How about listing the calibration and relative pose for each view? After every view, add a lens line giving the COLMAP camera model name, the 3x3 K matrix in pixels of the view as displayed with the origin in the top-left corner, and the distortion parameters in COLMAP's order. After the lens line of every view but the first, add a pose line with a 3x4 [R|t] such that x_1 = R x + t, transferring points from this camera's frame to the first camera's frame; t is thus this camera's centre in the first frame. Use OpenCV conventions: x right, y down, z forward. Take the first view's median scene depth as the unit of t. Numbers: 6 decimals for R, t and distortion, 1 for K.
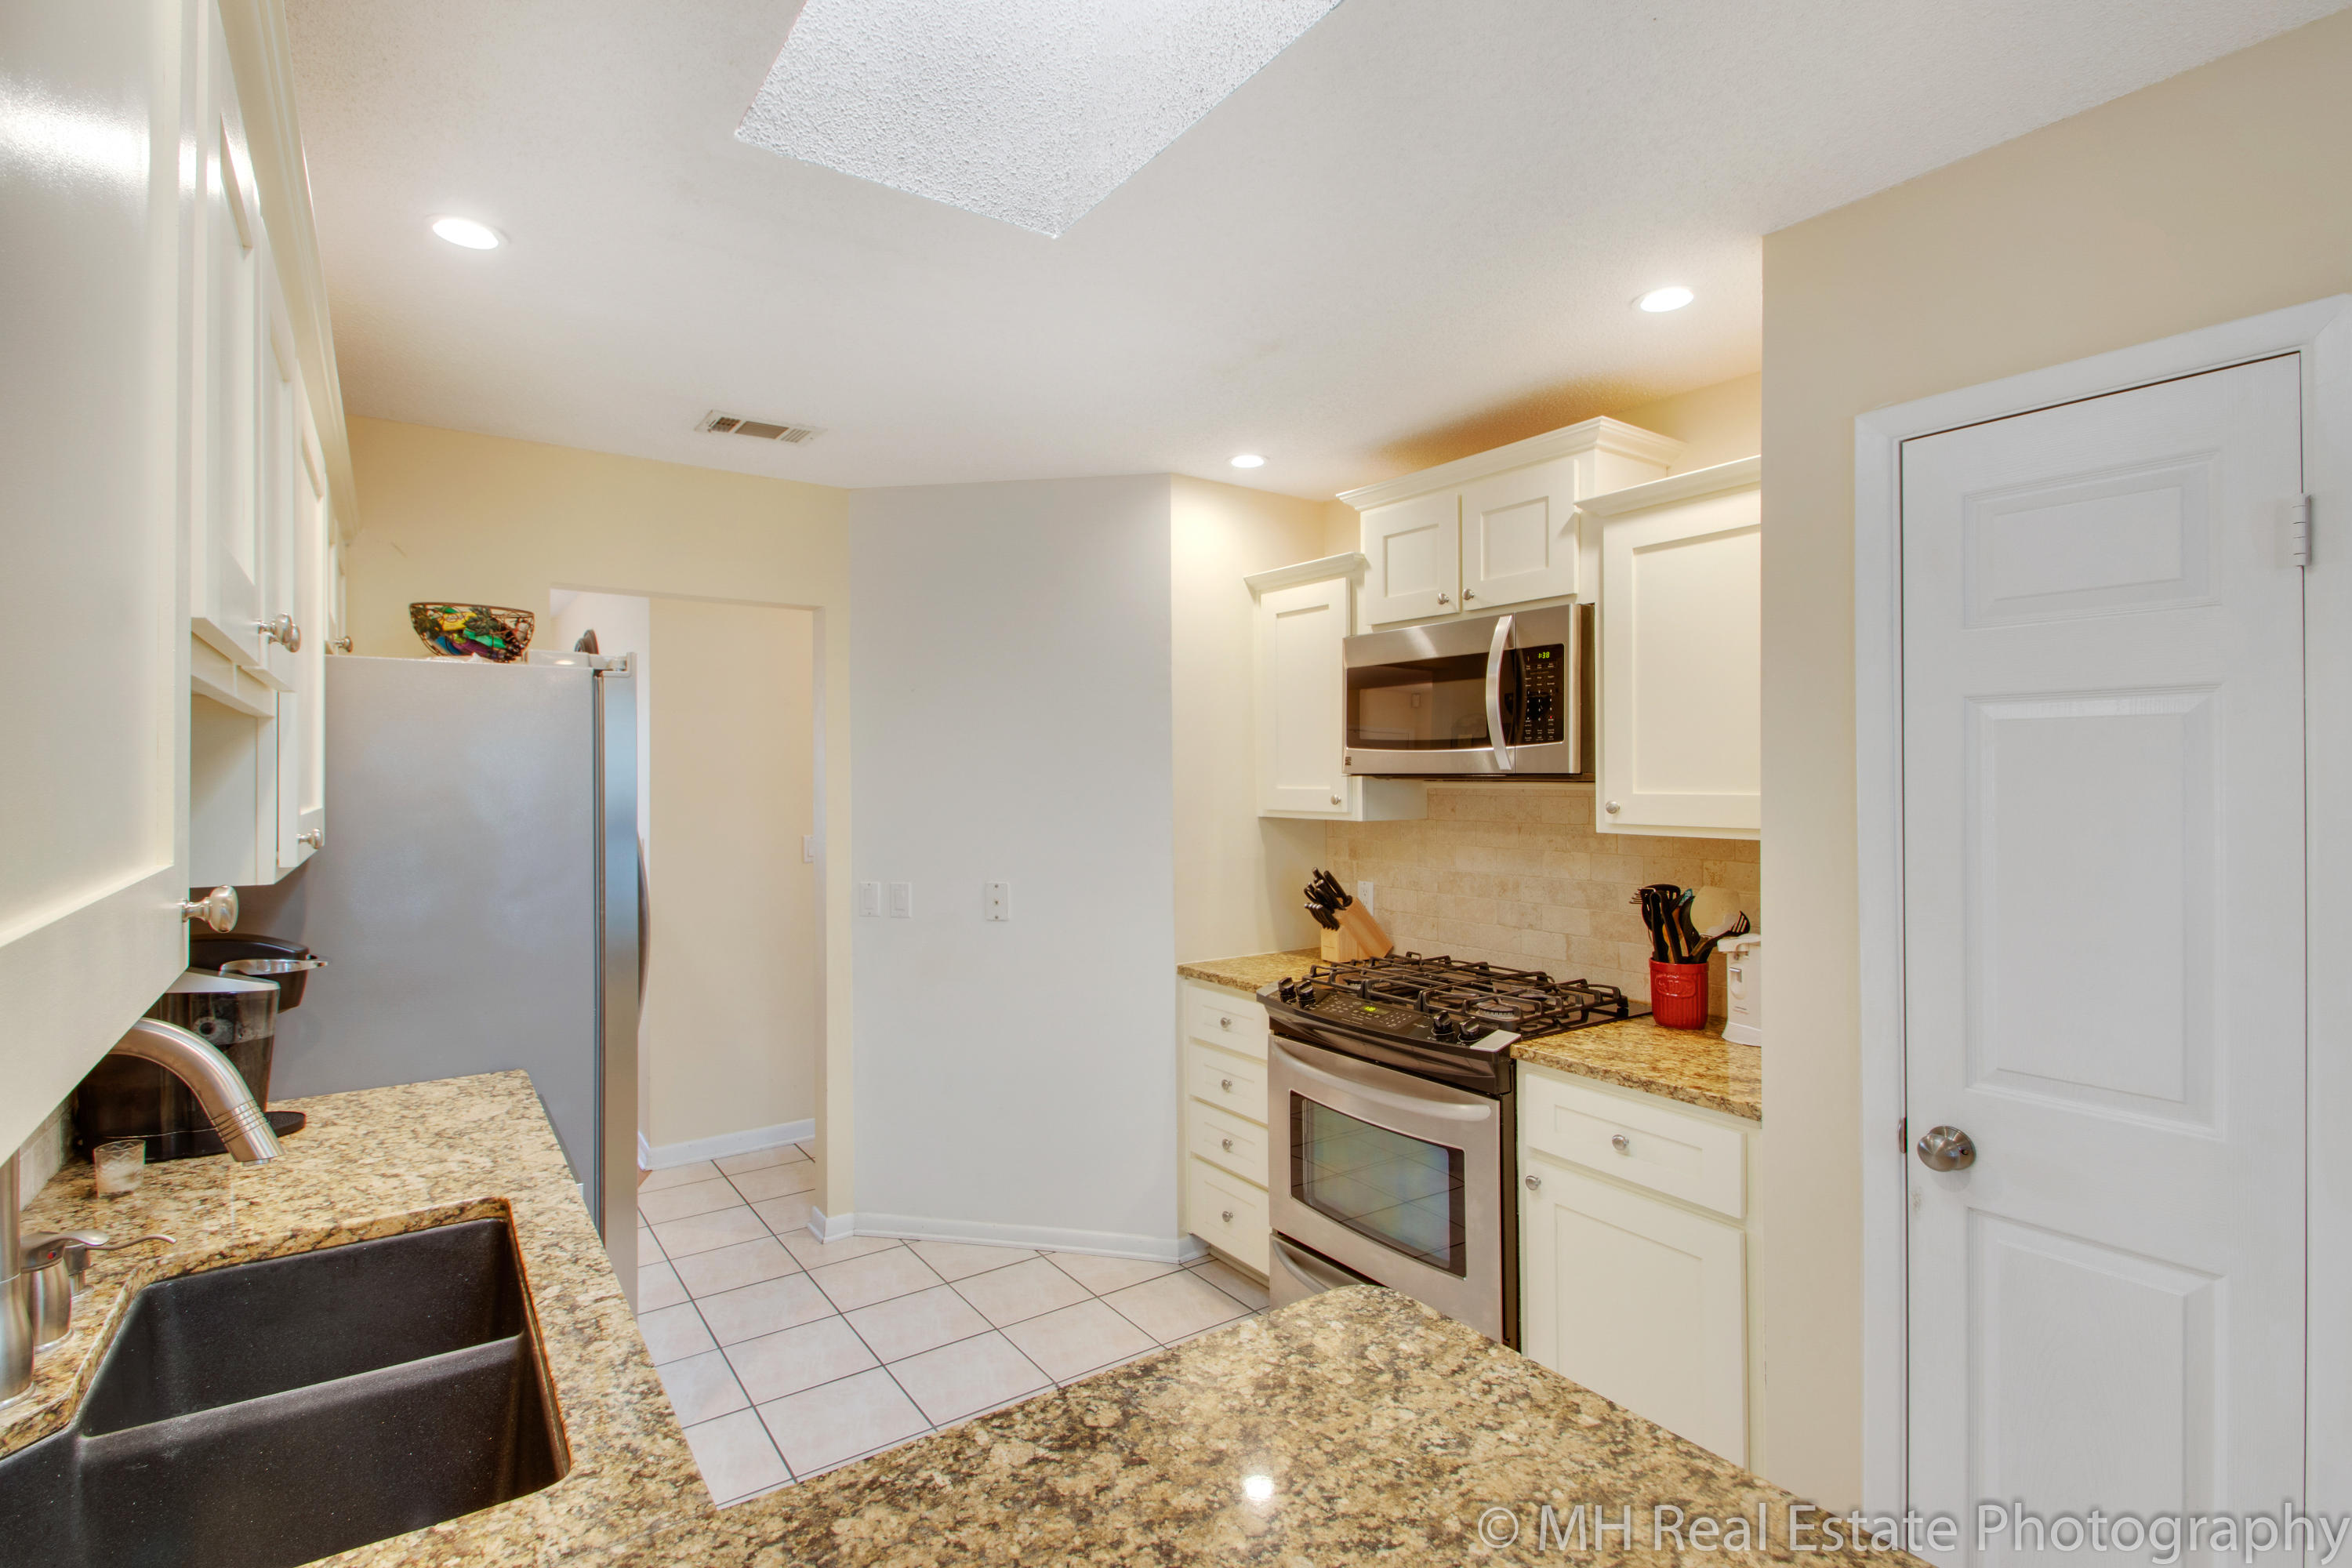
lens RADIAL K [[1109.5, 0, 1177.3], [0, 1109.5, 807.7], [0, 0, 1]] dist [0.002845, -0.001322]
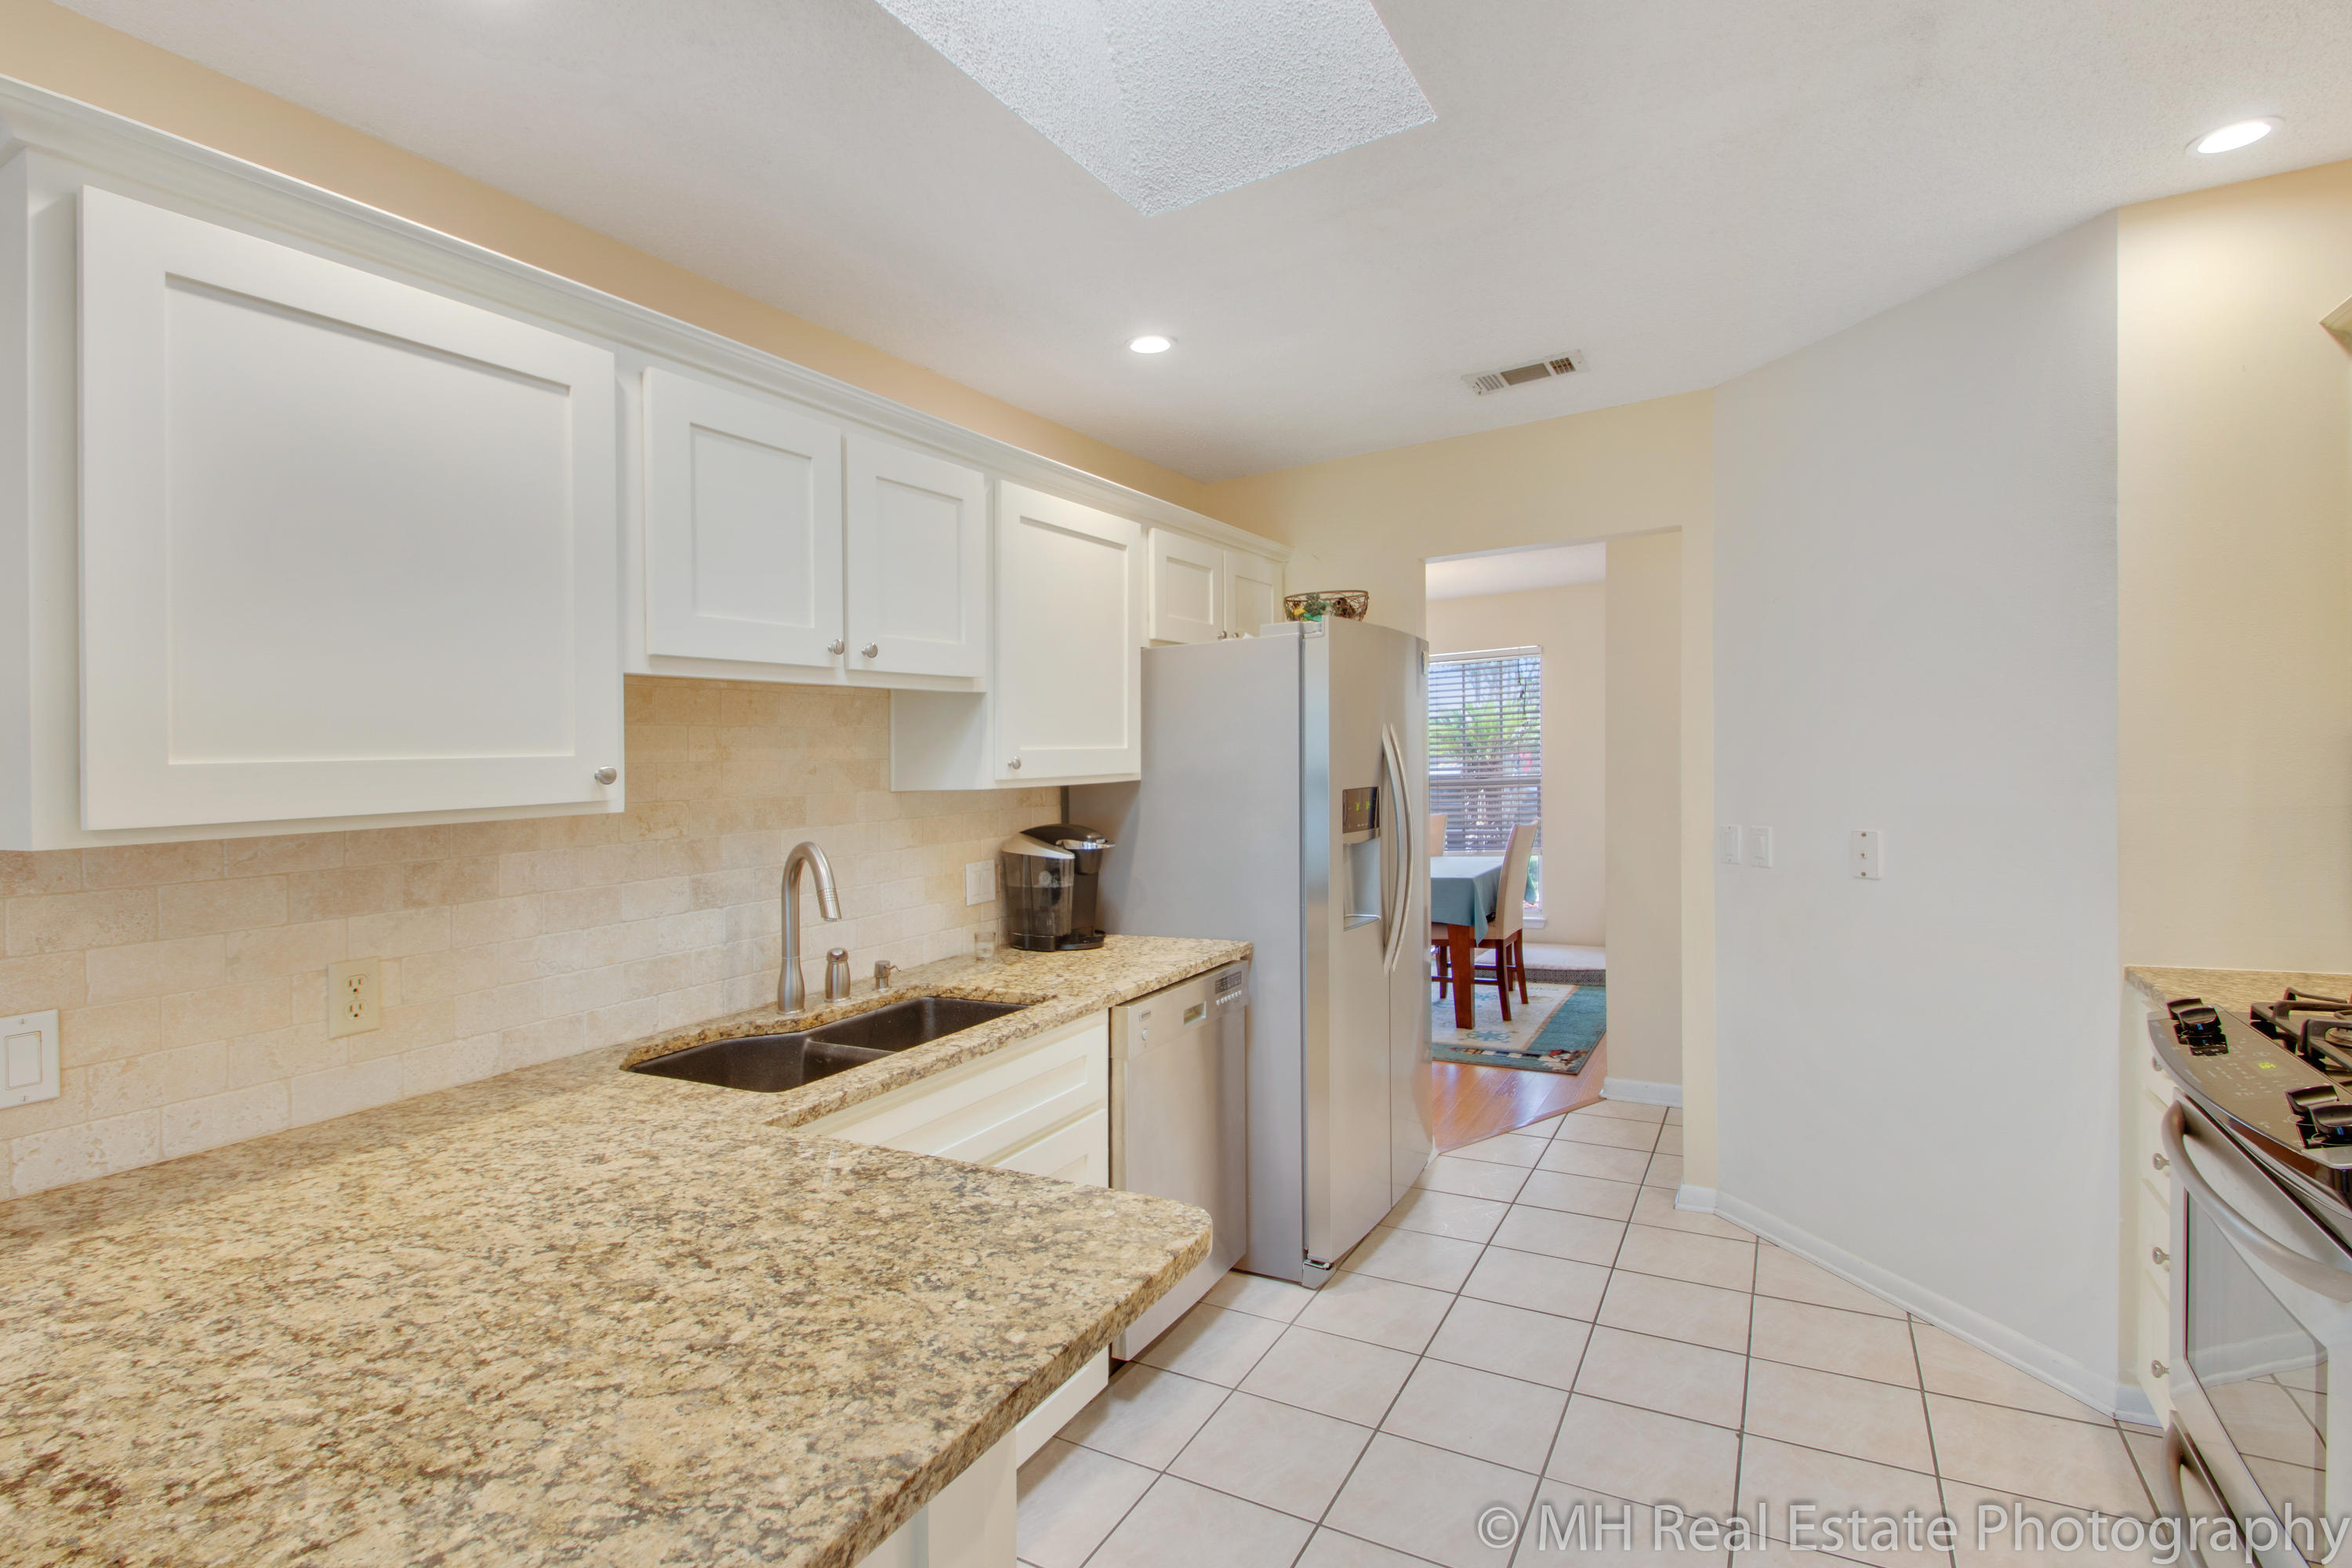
lens RADIAL K [[1161.4, 0, 1176.0], [0, 1161.4, 784.0], [0, 0, 1]] dist [0.009313, 0.000744]
pose [[0.418548, -0.001801, -0.908193, 1.332457], [0.014949, 0.999876, 0.004907, 0.080735], [0.908072, -0.015630, 0.418523, 0.722608]]
